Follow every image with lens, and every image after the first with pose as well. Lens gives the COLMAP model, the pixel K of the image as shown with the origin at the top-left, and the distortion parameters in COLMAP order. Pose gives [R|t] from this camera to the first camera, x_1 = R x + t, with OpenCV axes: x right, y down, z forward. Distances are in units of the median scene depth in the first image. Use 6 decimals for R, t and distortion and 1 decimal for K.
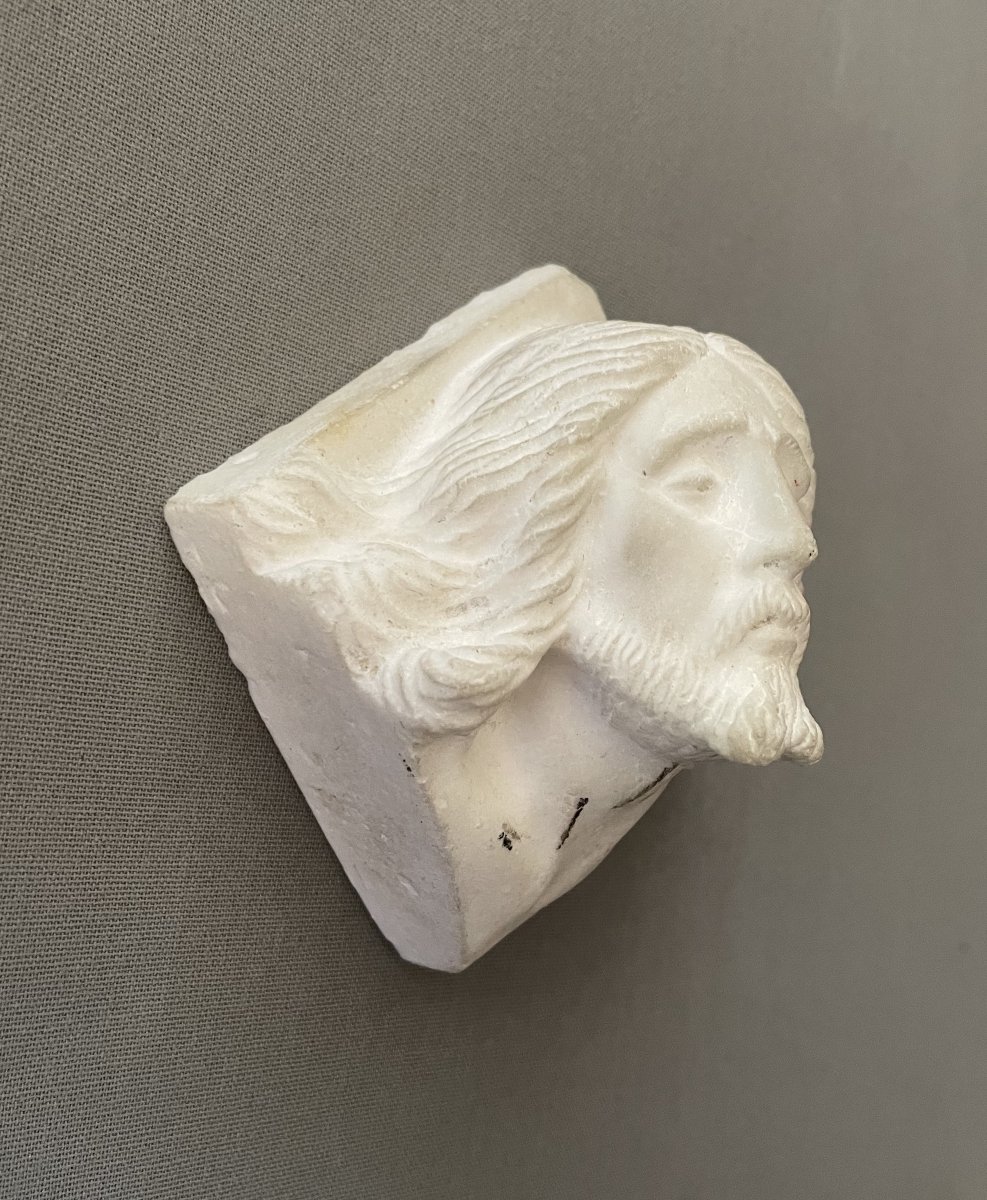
lens RADIAL K [[1165.8, 0, 488.5], [0, 1165.8, 588.3], [0, 0, 1]] dist [0.051111, 0.000355]
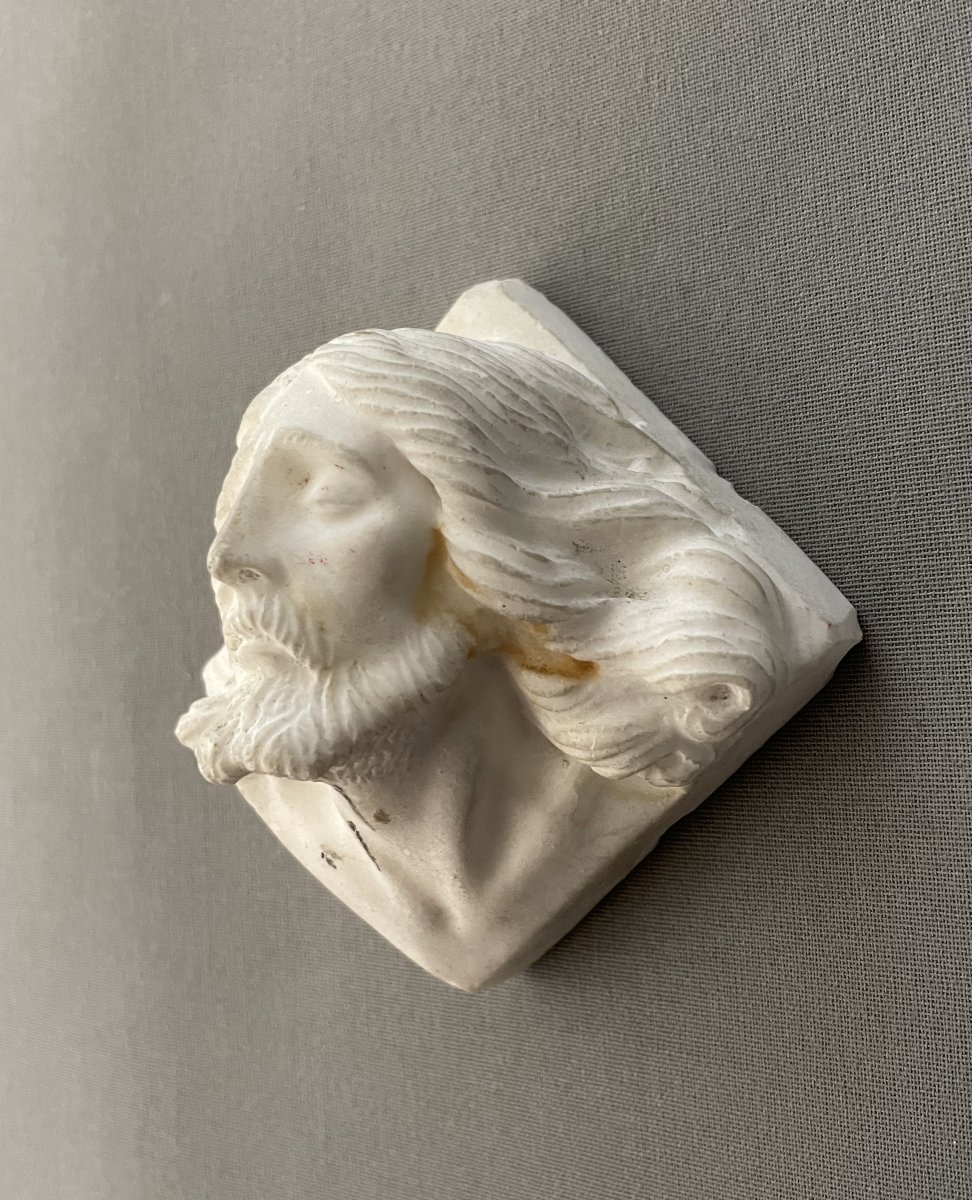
lens RADIAL K [[1126.4, 0, 486.0], [0, 1126.4, 600.0], [0, 0, 1]] dist [0.062360, -0.006129]
pose [[0.202907, -0.202408, -0.958050, 1.193455], [0.163886, 0.971622, -0.170565, 0.193188], [0.965386, -0.122402, 0.230321, 0.974310]]
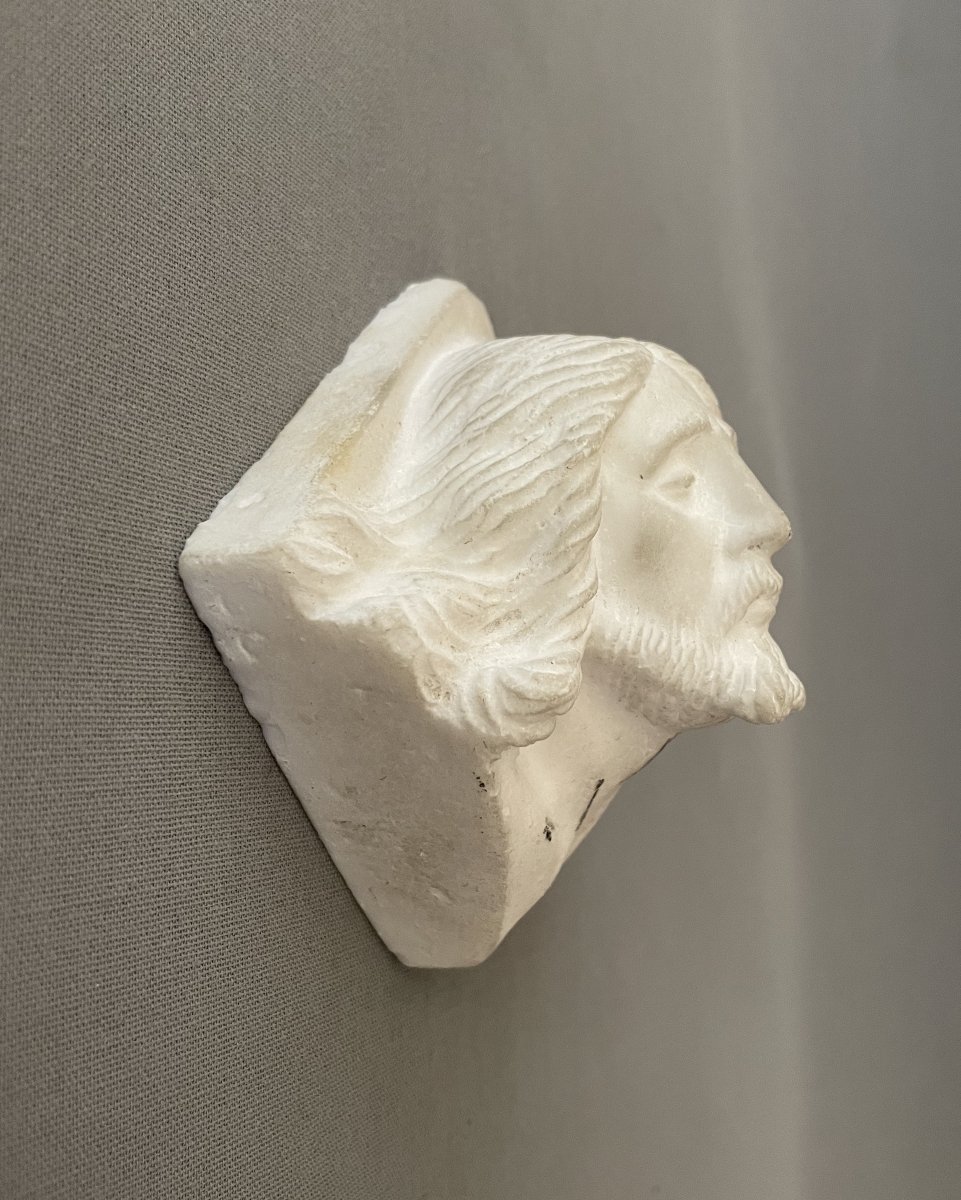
lens RADIAL K [[1109.5, 0, 480.5], [0, 1109.5, 600.0], [0, 0, 1]] dist [0.069984, -0.000669]
pose [[0.929194, -0.135747, 0.343762, -0.379922], [0.122320, 0.990642, 0.060558, -0.066328], [-0.348765, -0.014221, 0.937102, 0.078401]]
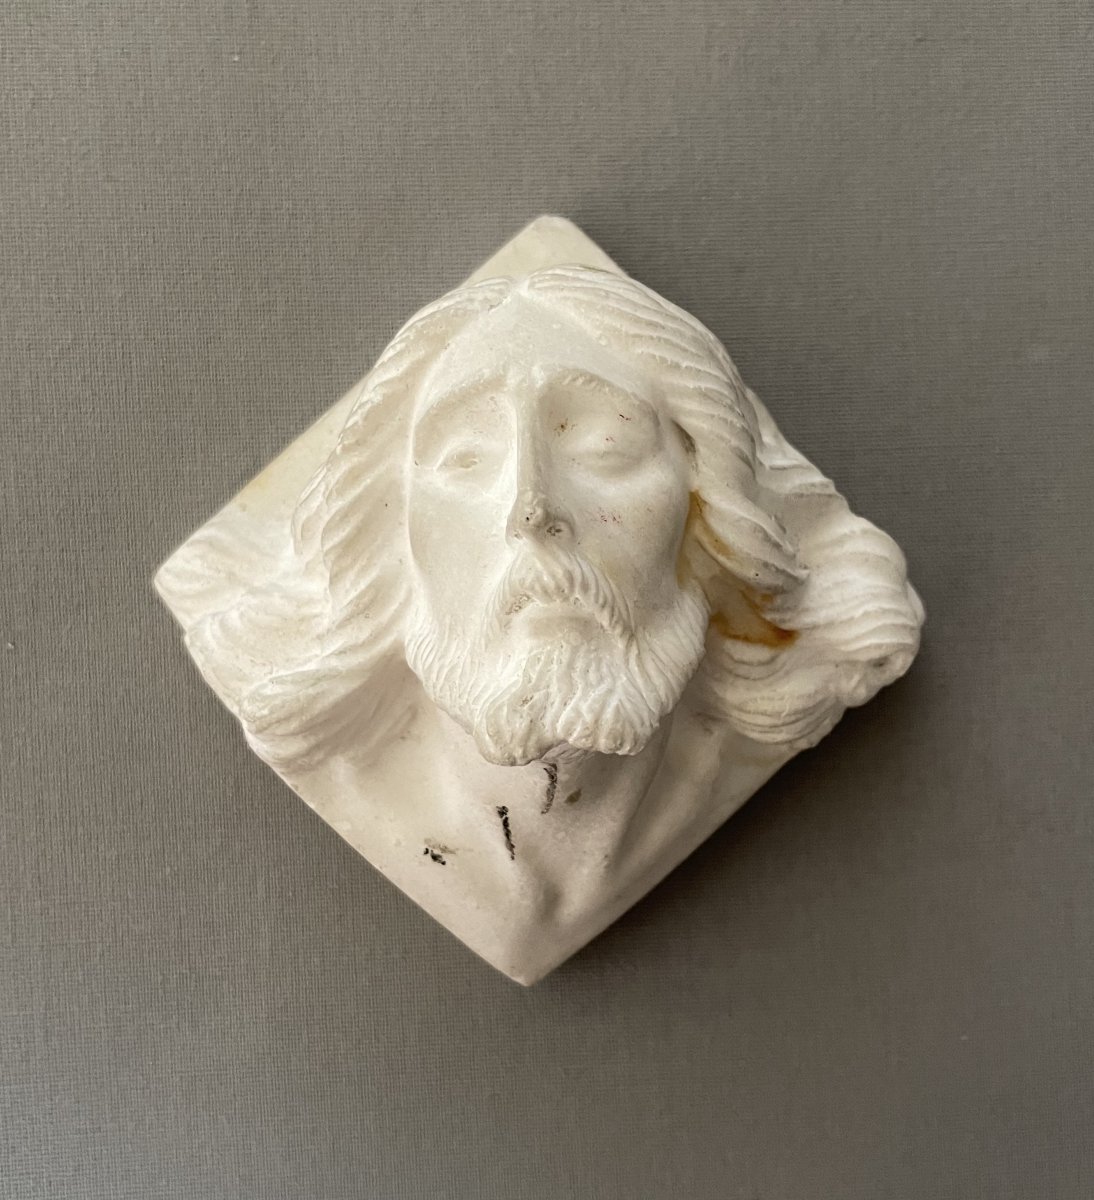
lens RADIAL K [[1305.1, 0, 548.7], [0, 1305.1, 594.0], [0, 0, 1]] dist [0.085894, -0.017413]
pose [[0.741586, -0.166815, -0.649787, 0.875555], [0.194613, 0.980434, -0.029591, 0.055408], [0.642009, -0.104513, 0.759540, 0.266501]]
